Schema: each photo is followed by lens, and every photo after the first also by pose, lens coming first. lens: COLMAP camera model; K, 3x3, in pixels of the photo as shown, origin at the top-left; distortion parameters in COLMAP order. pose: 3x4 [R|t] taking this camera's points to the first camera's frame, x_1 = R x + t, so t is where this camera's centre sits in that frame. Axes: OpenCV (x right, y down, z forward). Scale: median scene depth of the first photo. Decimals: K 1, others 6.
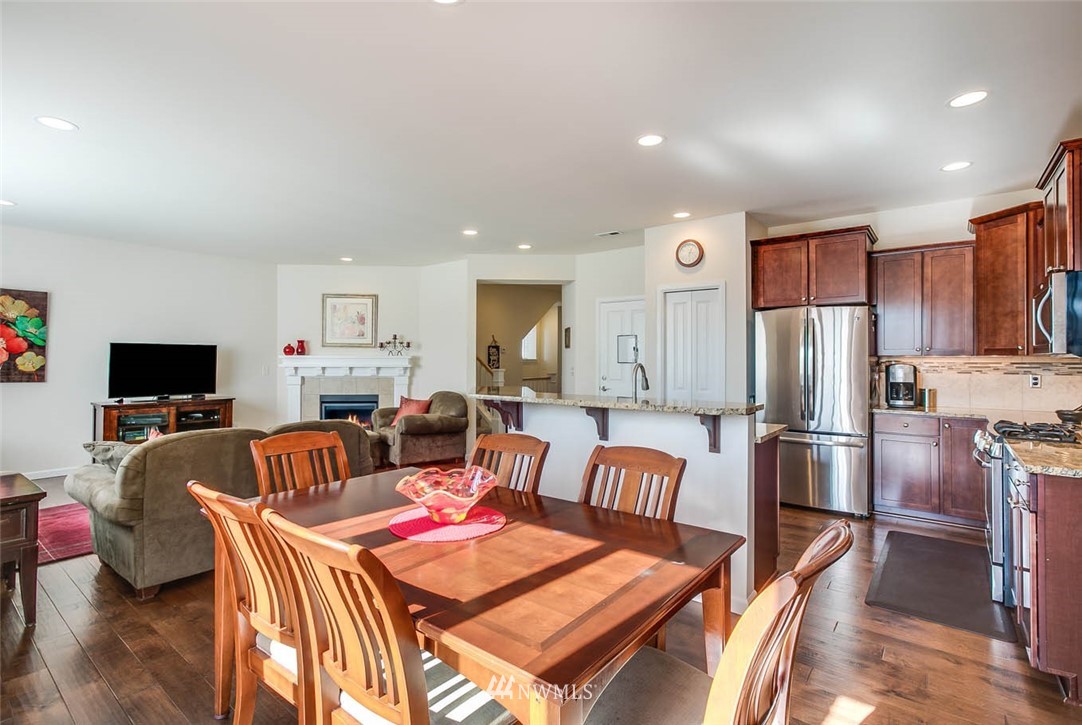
lens RADIAL K [[525.4, 0, 527.5], [0, 525.4, 353.8], [0, 0, 1]] dist [-0.038983, 0.022640]
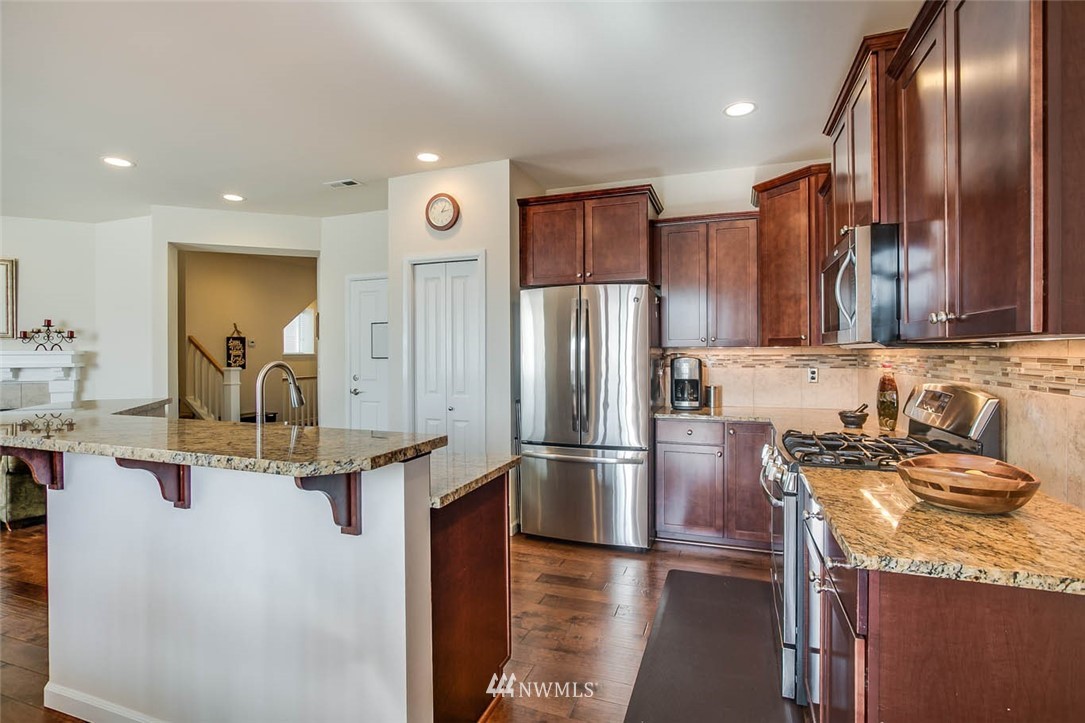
lens RADIAL K [[526.8, 0, 535.2], [0, 526.8, 354.6], [0, 0, 1]] dist [-0.038983, 0.022640]
pose [[0.948745, -0.008201, 0.315935, 0.194250], [0.003937, 0.999892, 0.014131, 0.002301], [-0.316017, -0.012162, 0.948675, 0.237833]]
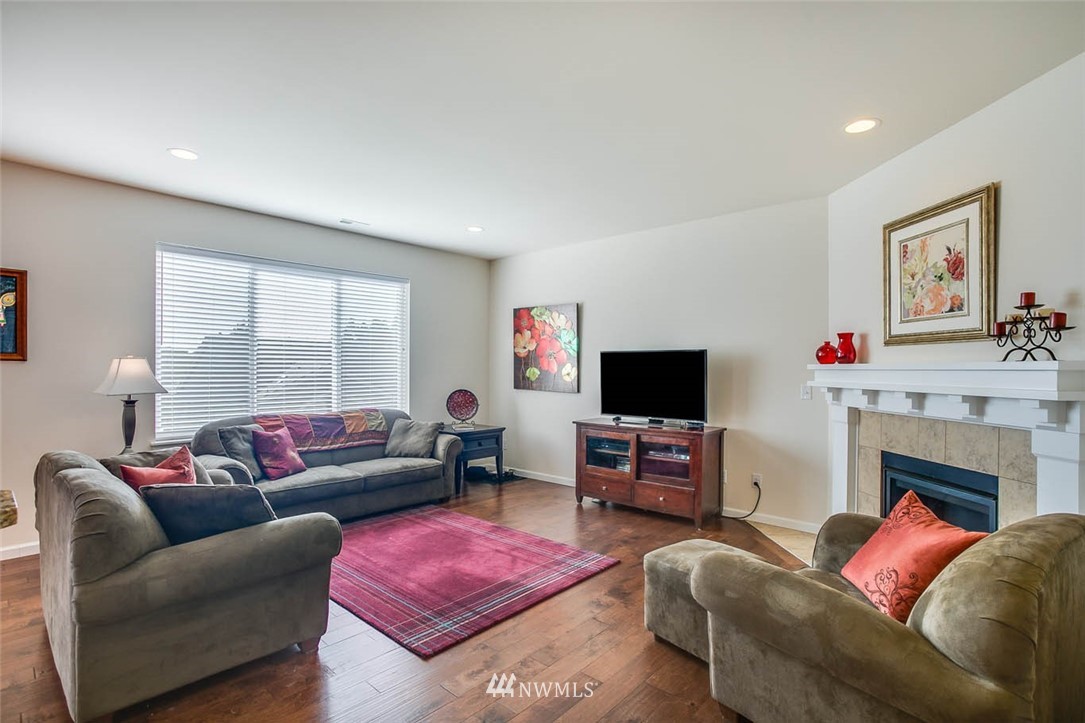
lens RADIAL K [[526.8, 0, 561.5], [0, 526.8, 365.8], [0, 0, 1]] dist [-0.038983, 0.022640]
pose [[-0.045164, -0.009273, -0.998937, 0.094217], [0.002341, 0.999953, -0.009389, 0.012078], [0.998977, -0.002763, -0.045140, 1.075839]]
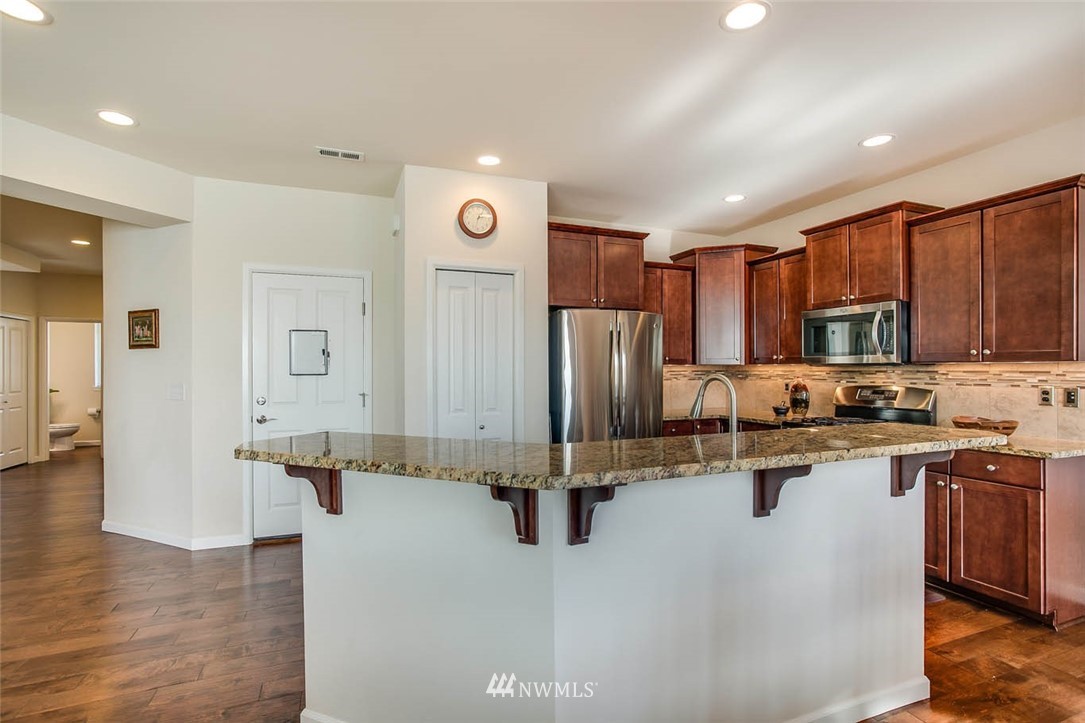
lens RADIAL K [[526.8, 0, 553.5], [0, 526.8, 373.2], [0, 0, 1]] dist [-0.038983, 0.022640]
pose [[0.482961, -0.009689, 0.875588, -0.262739], [-0.006159, 0.999876, 0.014462, 0.005906], [-0.875620, -0.012378, 0.482841, 0.558542]]
